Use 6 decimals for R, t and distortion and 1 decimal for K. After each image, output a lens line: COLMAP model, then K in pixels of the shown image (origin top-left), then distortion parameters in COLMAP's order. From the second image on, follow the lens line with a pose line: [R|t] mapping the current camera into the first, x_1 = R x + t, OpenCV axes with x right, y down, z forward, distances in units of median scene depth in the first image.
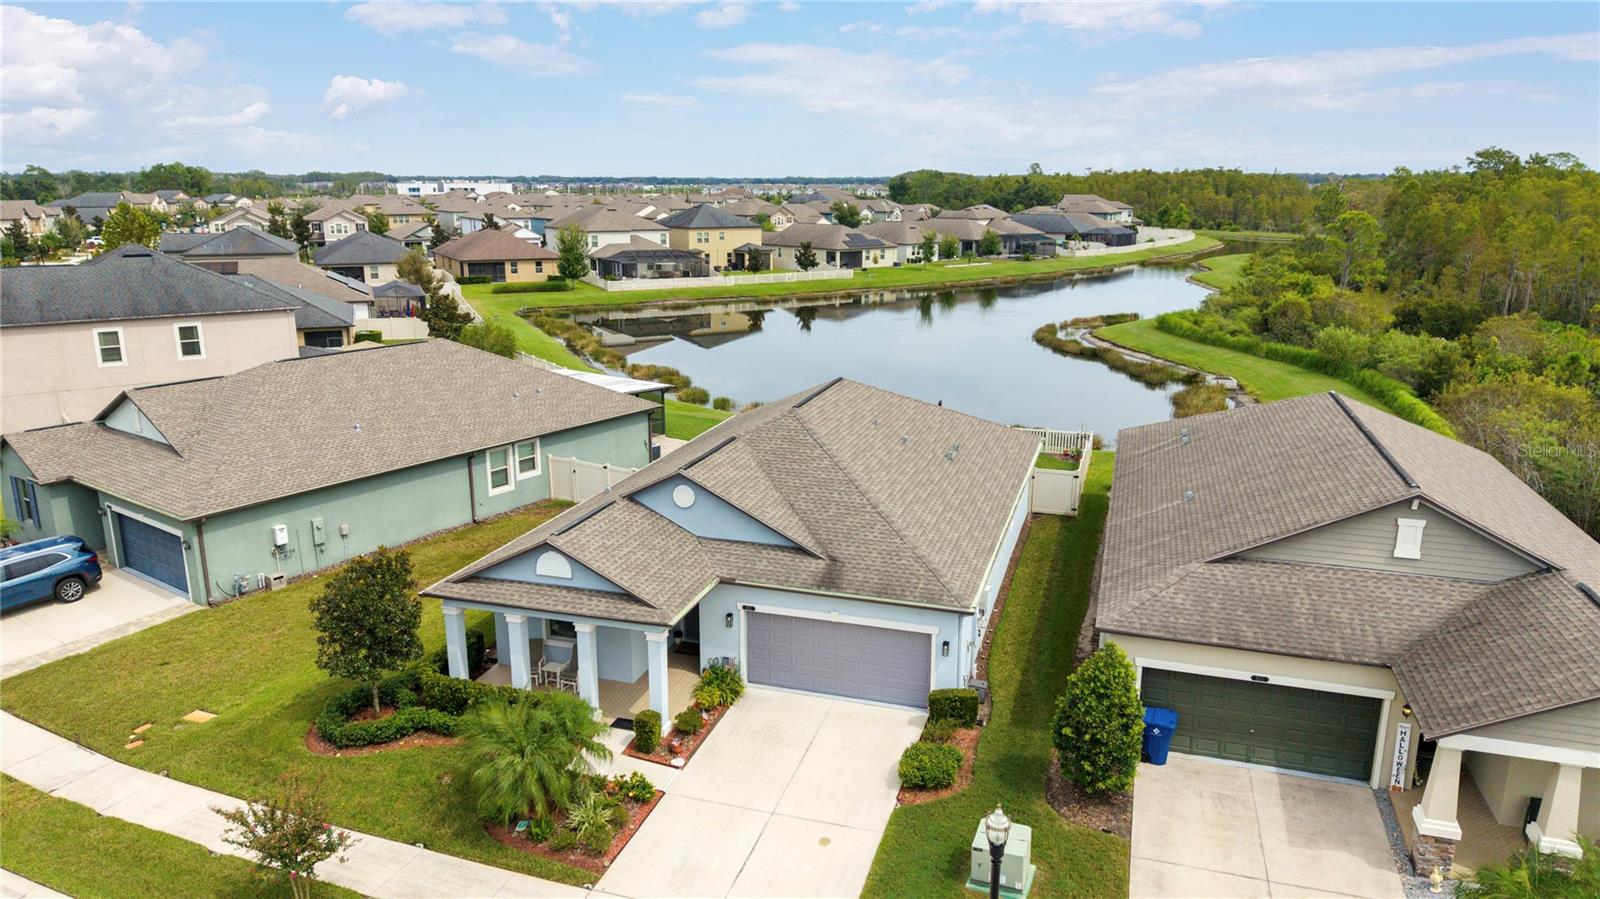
lens RADIAL K [[1059.6, 0, 800.0], [0, 1059.6, 449.5], [0, 0, 1]] dist [0.070204, -0.092018]
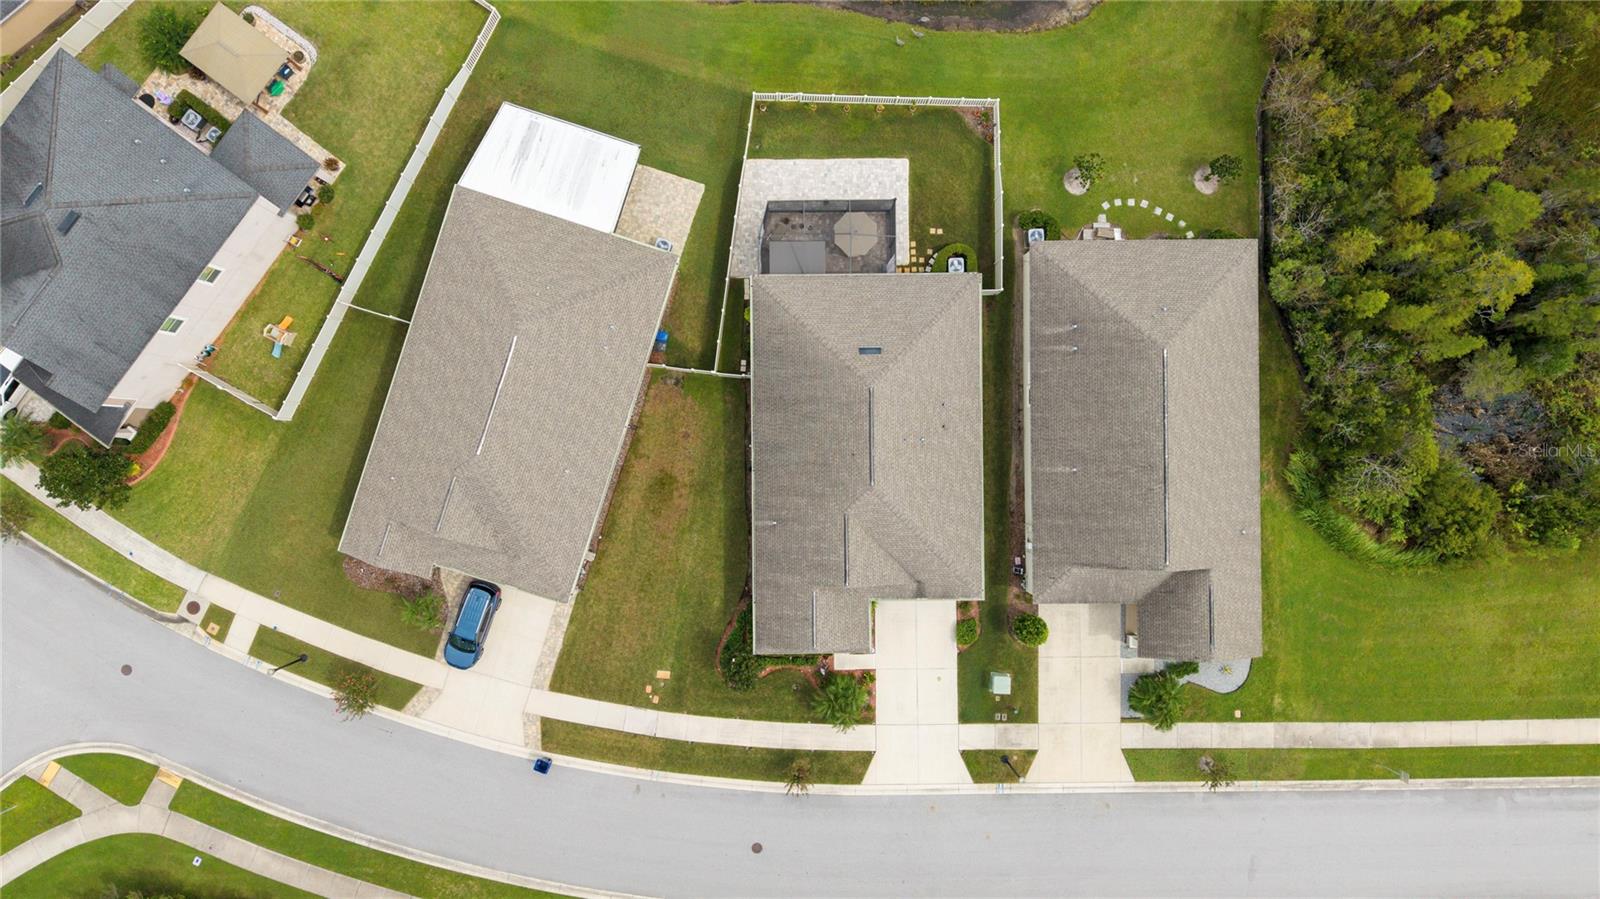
lens RADIAL K [[1071.3, 0, 800.0], [0, 1071.3, 449.5], [0, 0, 1]] dist [0.096762, -0.107097]
pose [[0.949839, -0.312397, 0.014607, -0.141052], [0.058886, 0.224522, 0.972688, -2.010272], [-0.307144, -0.923038, 0.231655, 0.757380]]
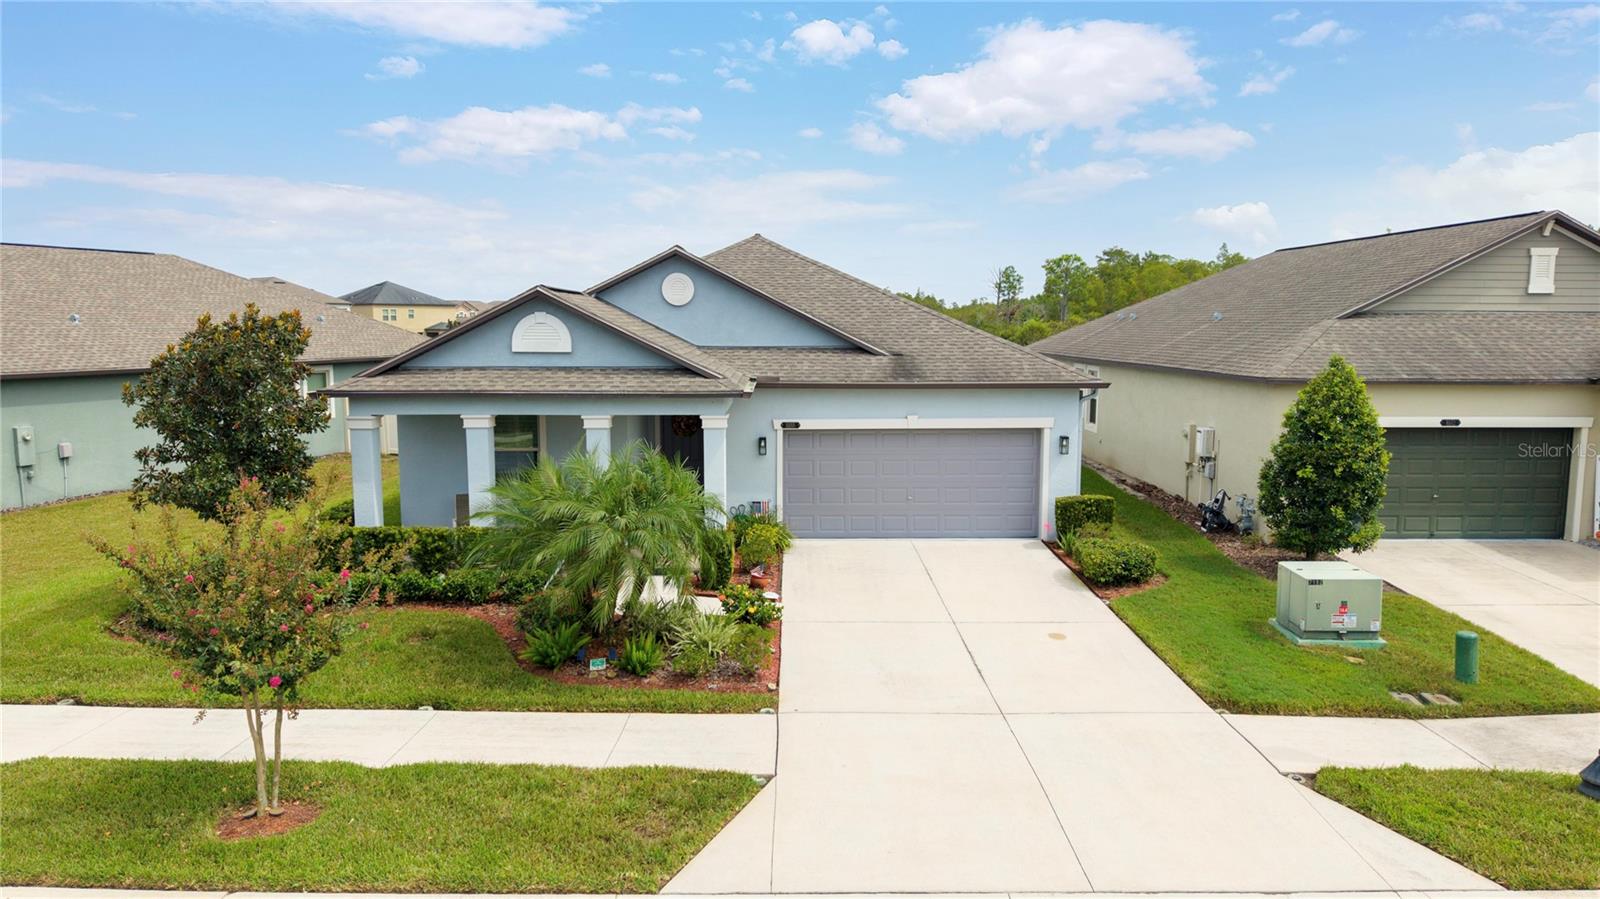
lens RADIAL K [[1059.6, 0, 800.0], [0, 1059.6, 449.5], [0, 0, 1]] dist [0.070204, -0.092018]
pose [[0.949554, -0.037660, 0.311333, -0.255112], [0.076775, 0.990470, -0.114349, 0.236851], [-0.304059, 0.132483, 0.943396, 0.298495]]
